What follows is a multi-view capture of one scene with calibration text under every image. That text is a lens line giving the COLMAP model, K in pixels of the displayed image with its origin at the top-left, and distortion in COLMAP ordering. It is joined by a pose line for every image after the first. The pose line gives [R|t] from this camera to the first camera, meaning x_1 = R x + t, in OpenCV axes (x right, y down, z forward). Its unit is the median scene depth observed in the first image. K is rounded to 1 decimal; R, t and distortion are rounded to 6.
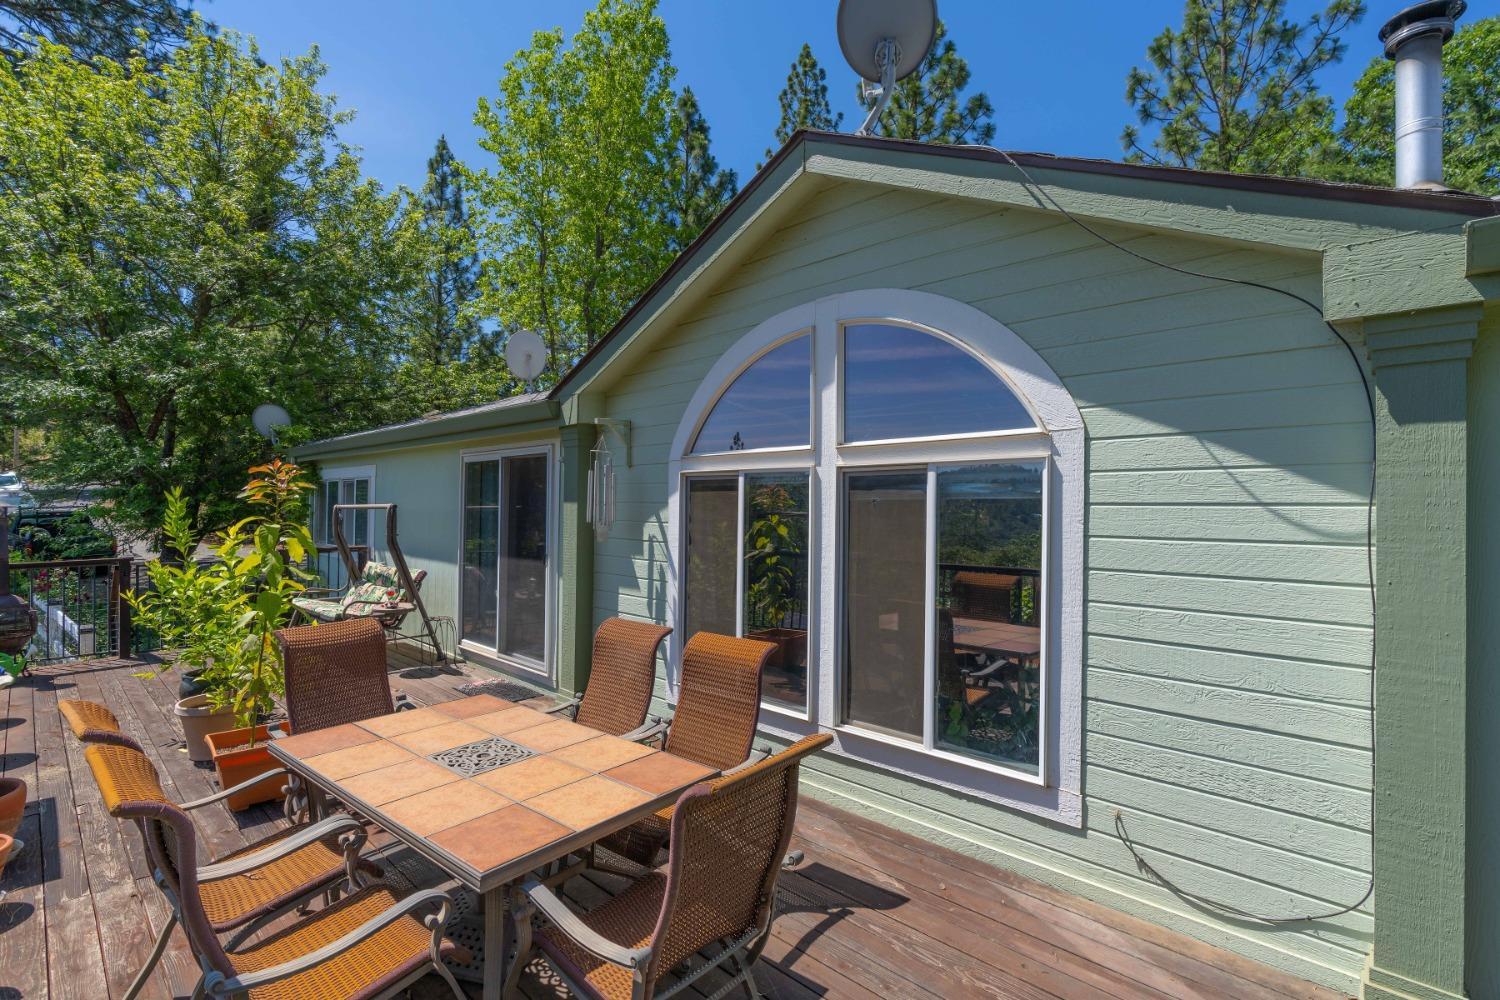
lens RADIAL K [[689.2, 0, 749.7], [0, 689.2, 499.2], [0, 0, 1]] dist [0.003166, 0.000103]
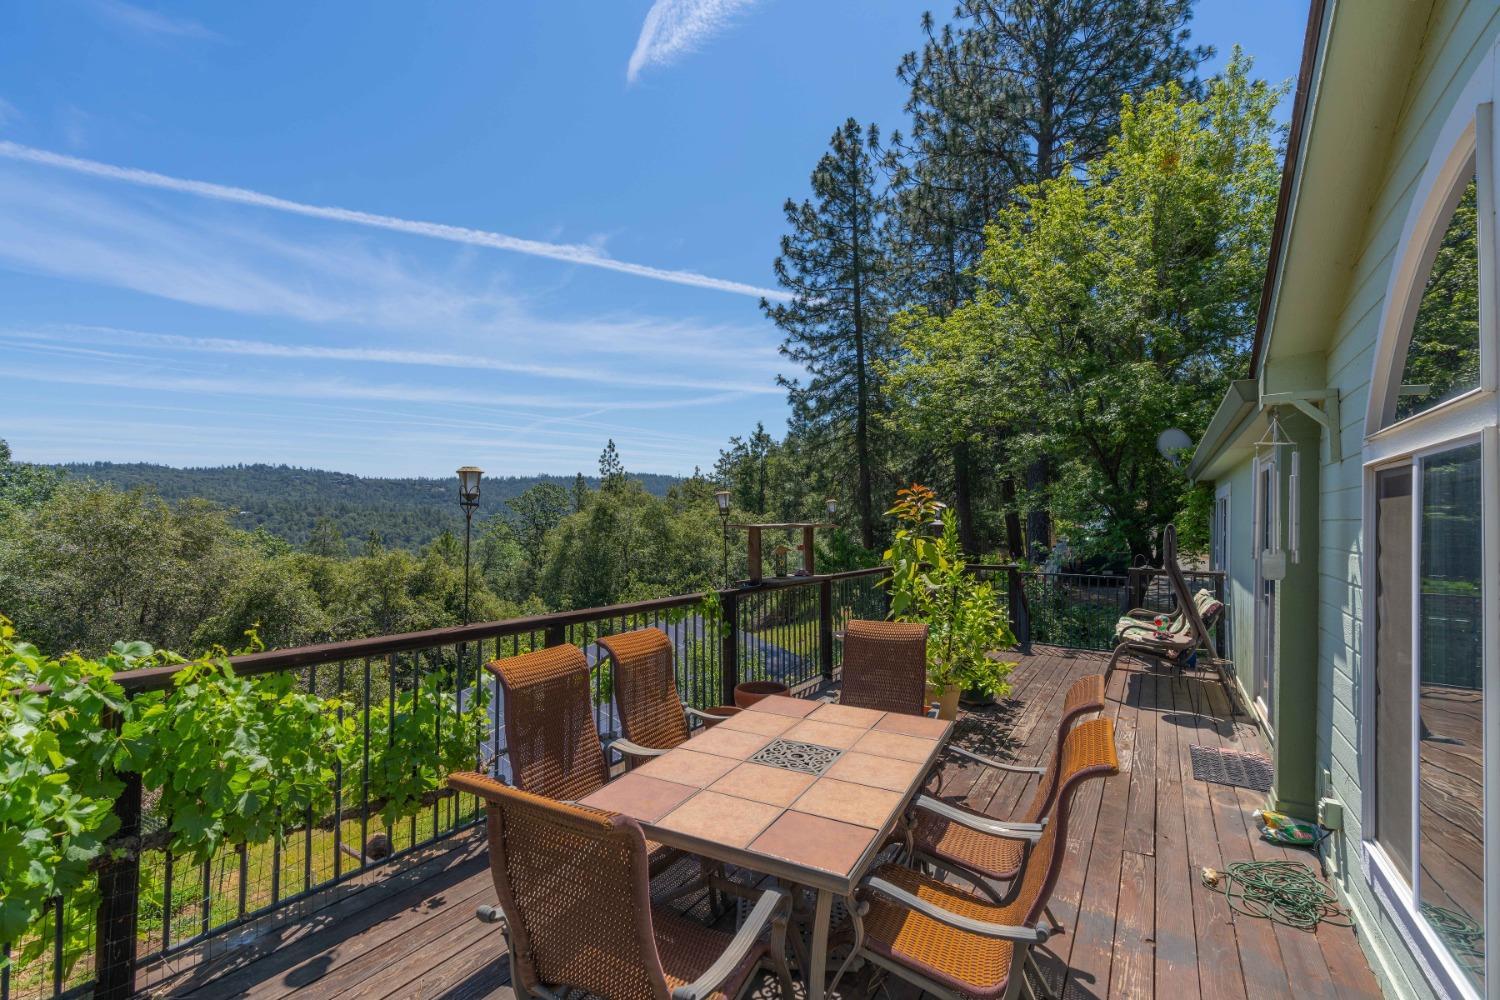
lens RADIAL K [[689.2, 0, 761.6], [0, 689.2, 510.0], [0, 0, 1]] dist [0.003166, 0.000103]
pose [[0.232826, -0.012841, -0.972434, 0.624666], [-0.009071, 0.999841, -0.015374, 0.019516], [0.972476, 0.012400, 0.232672, 0.712966]]
